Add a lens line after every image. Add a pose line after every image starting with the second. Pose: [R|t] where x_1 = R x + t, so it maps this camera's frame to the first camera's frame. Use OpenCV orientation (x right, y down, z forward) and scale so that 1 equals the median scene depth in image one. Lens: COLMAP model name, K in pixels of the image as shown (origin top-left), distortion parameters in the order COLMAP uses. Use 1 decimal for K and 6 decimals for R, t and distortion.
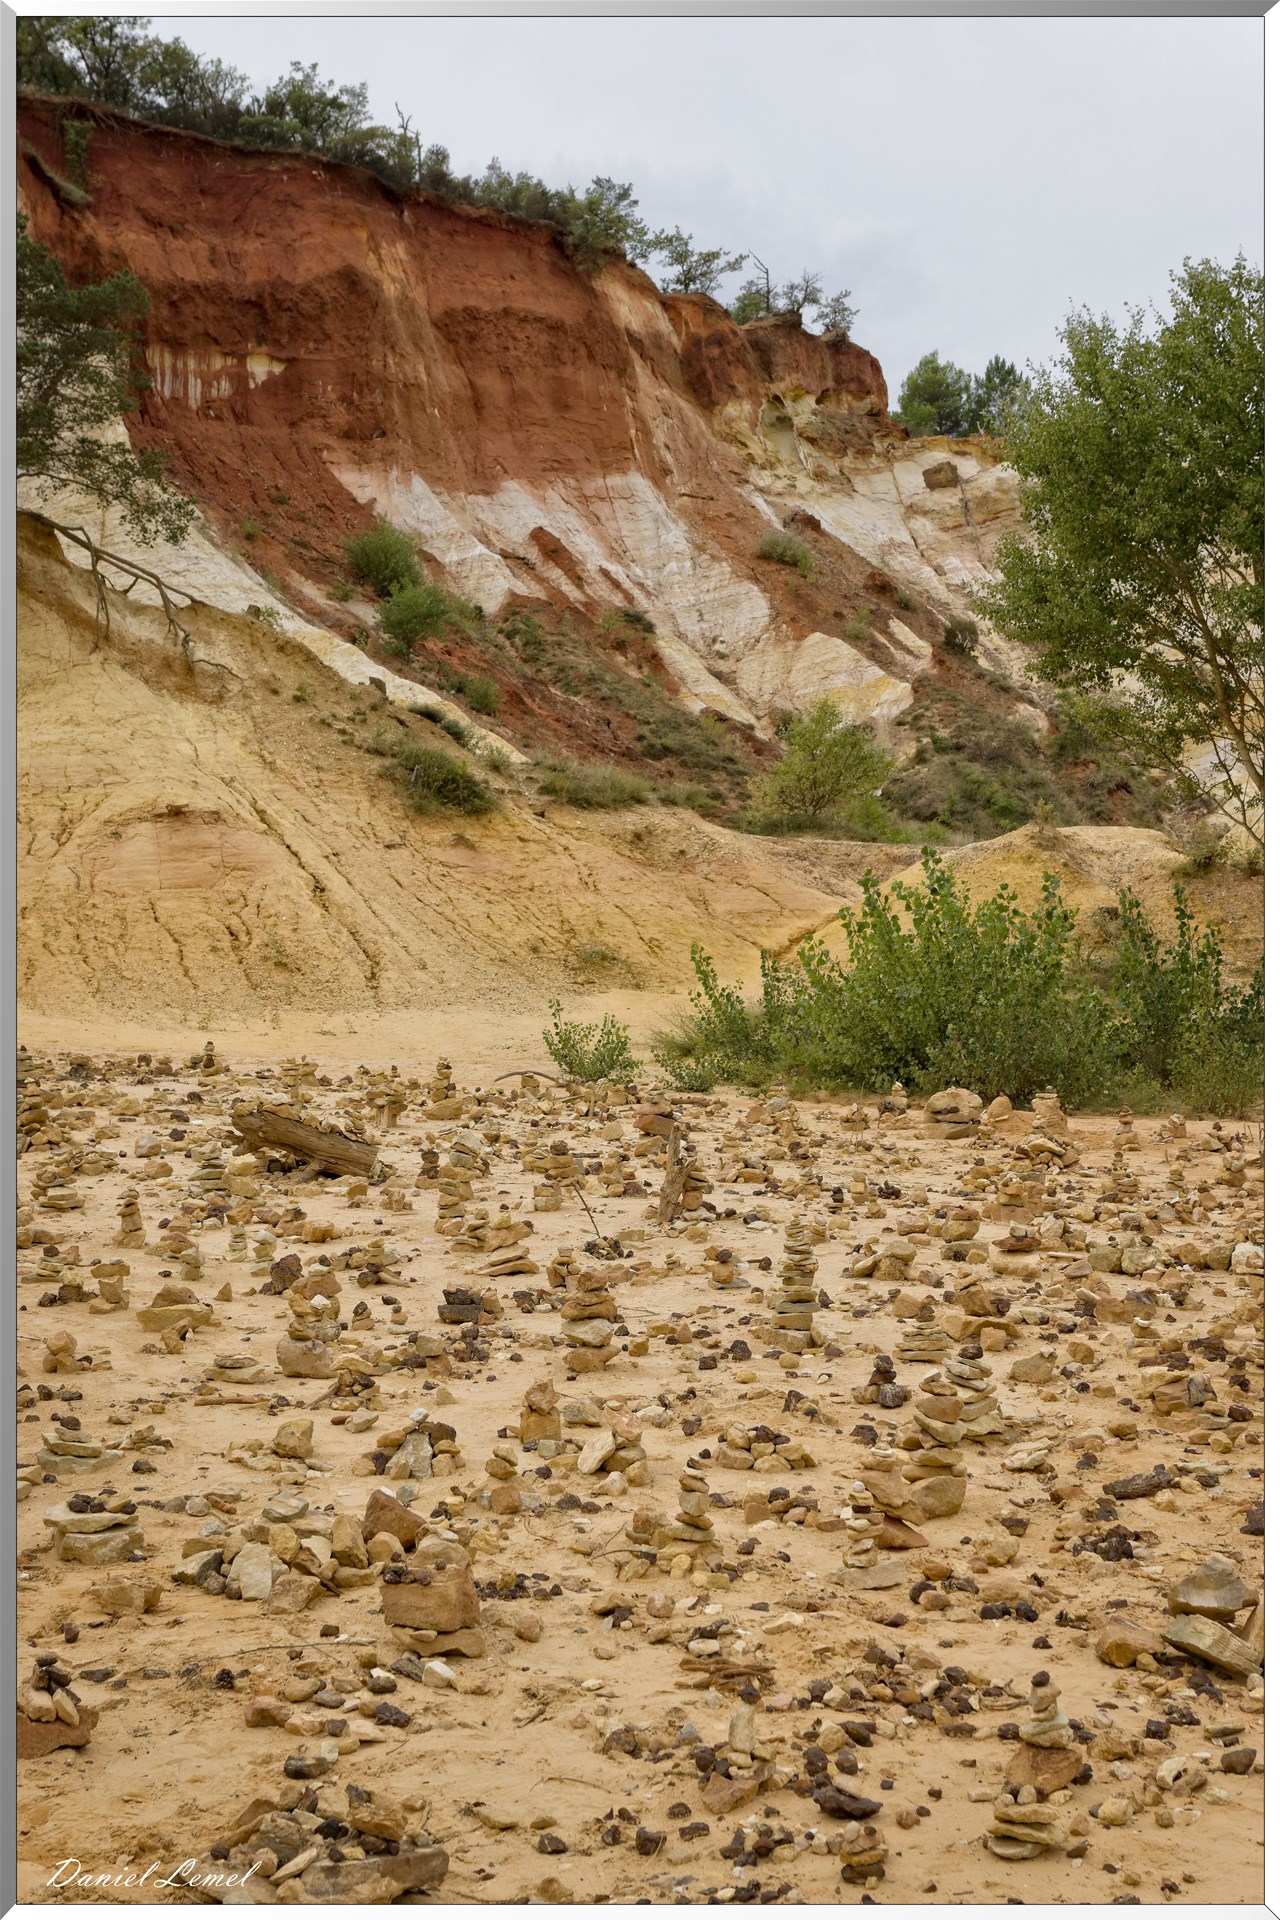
lens RADIAL K [[2703.9, 0, 634.1], [0, 2703.9, 959.5], [0, 0, 1]] dist [0.011509, 0.030705]
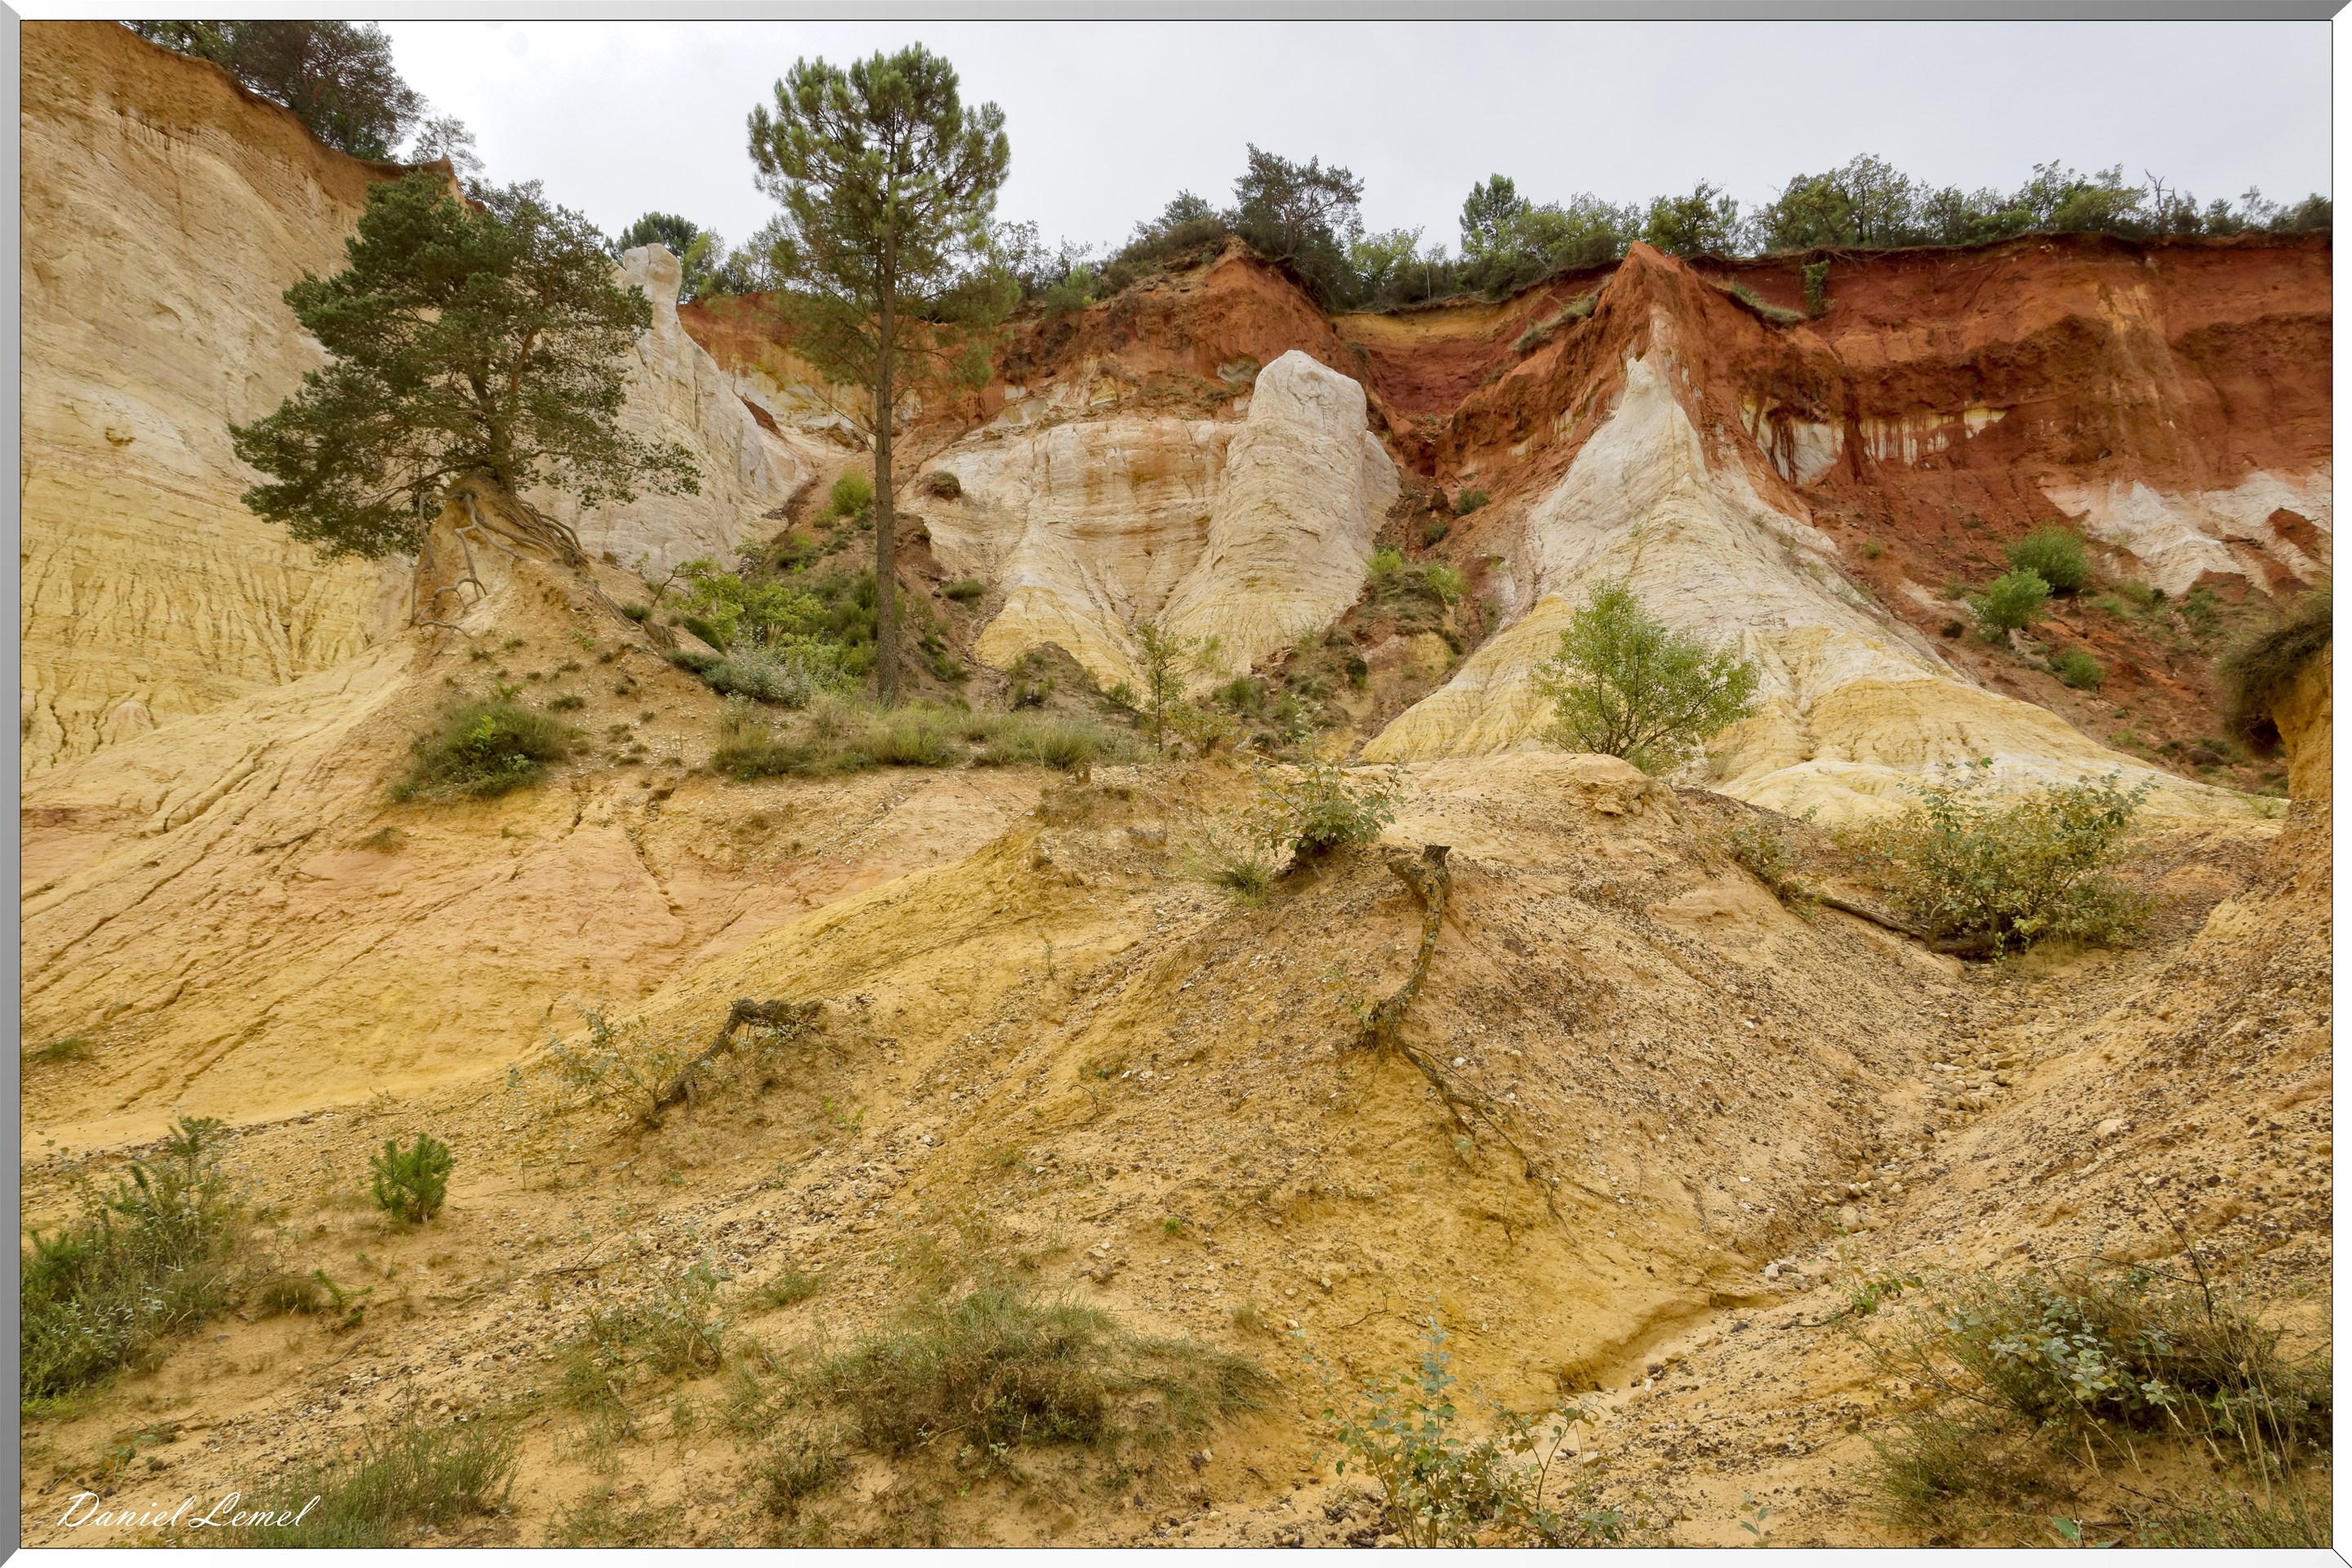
lens RADIAL K [[1559.9, 0, 1176.0], [0, 1559.9, 784.0], [0, 0, 1]] dist [-0.001760, -0.001474]
pose [[0.666332, -0.060088, -0.743231, 0.117470], [-0.000009, 0.996747, -0.080593, -0.006825], [0.745656, 0.053708, 0.664164, 0.289709]]
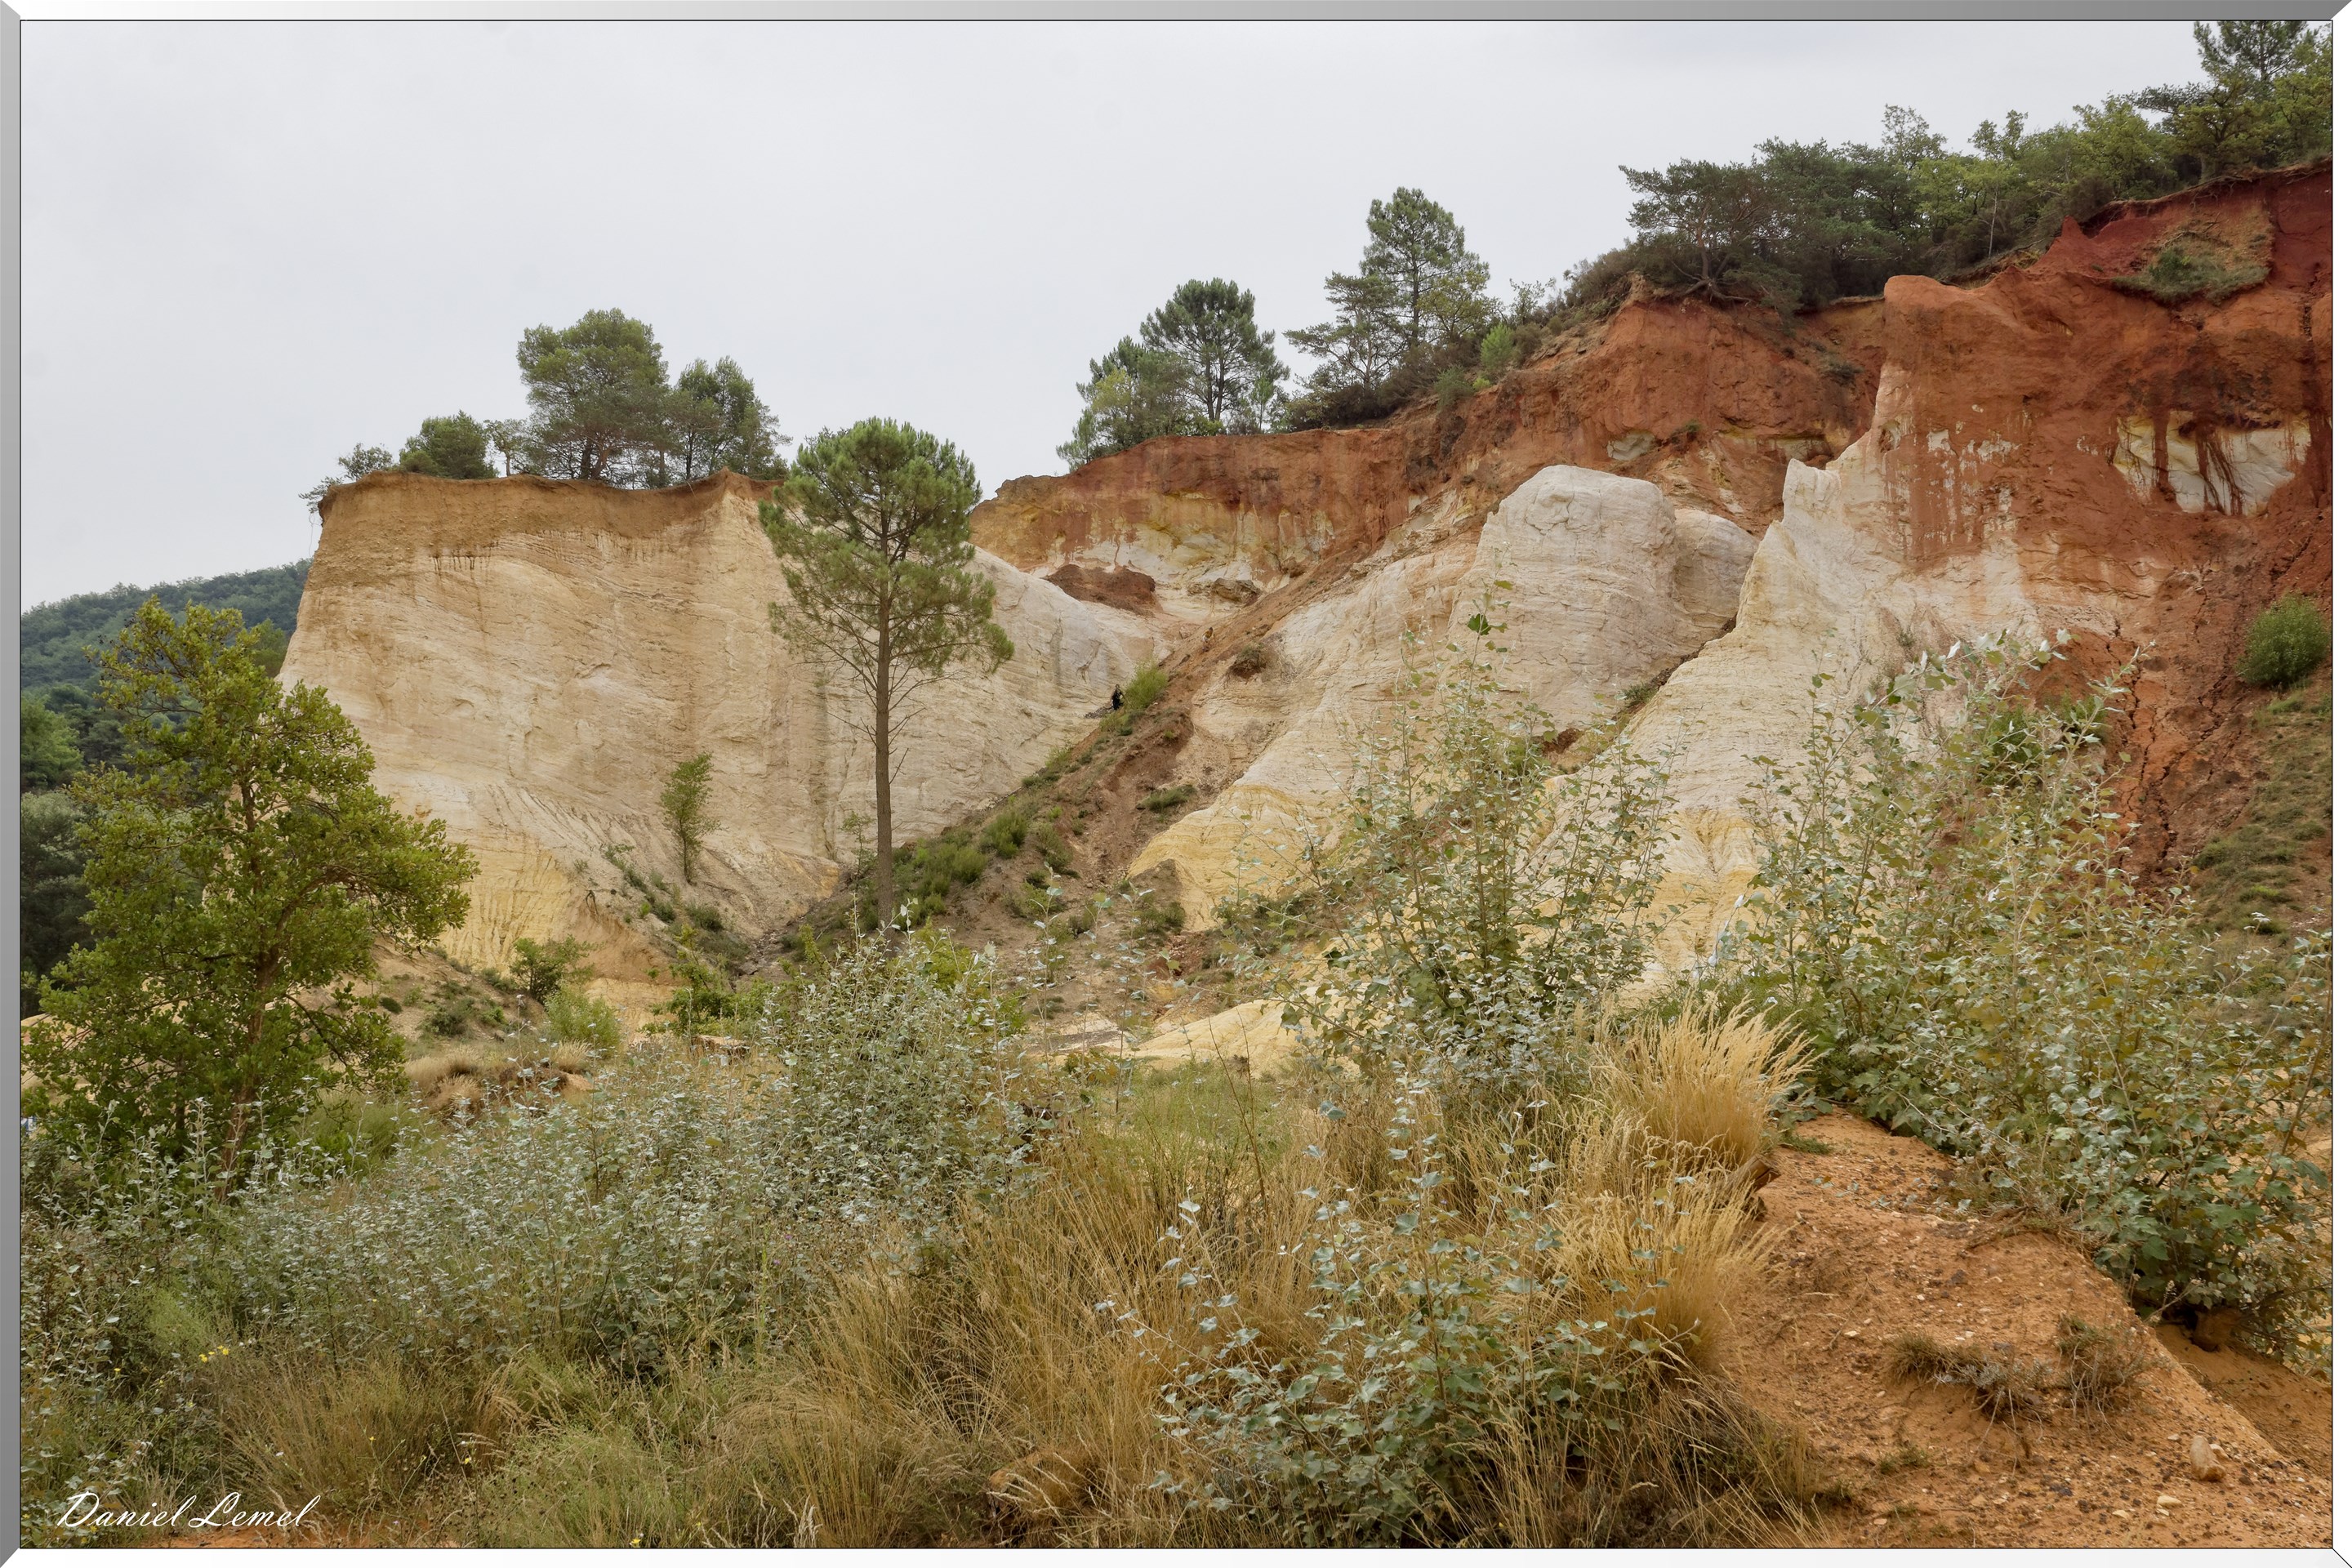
lens RADIAL K [[3312.3, 0, 1176.0], [0, 3312.3, 784.0], [0, 0, 1]] dist [0.011509, 0.030705]
pose [[0.091115, -0.113445, -0.989358, 0.771457], [0.026252, 0.993418, -0.111493, 0.003730], [0.995494, -0.015814, 0.093493, 0.479853]]
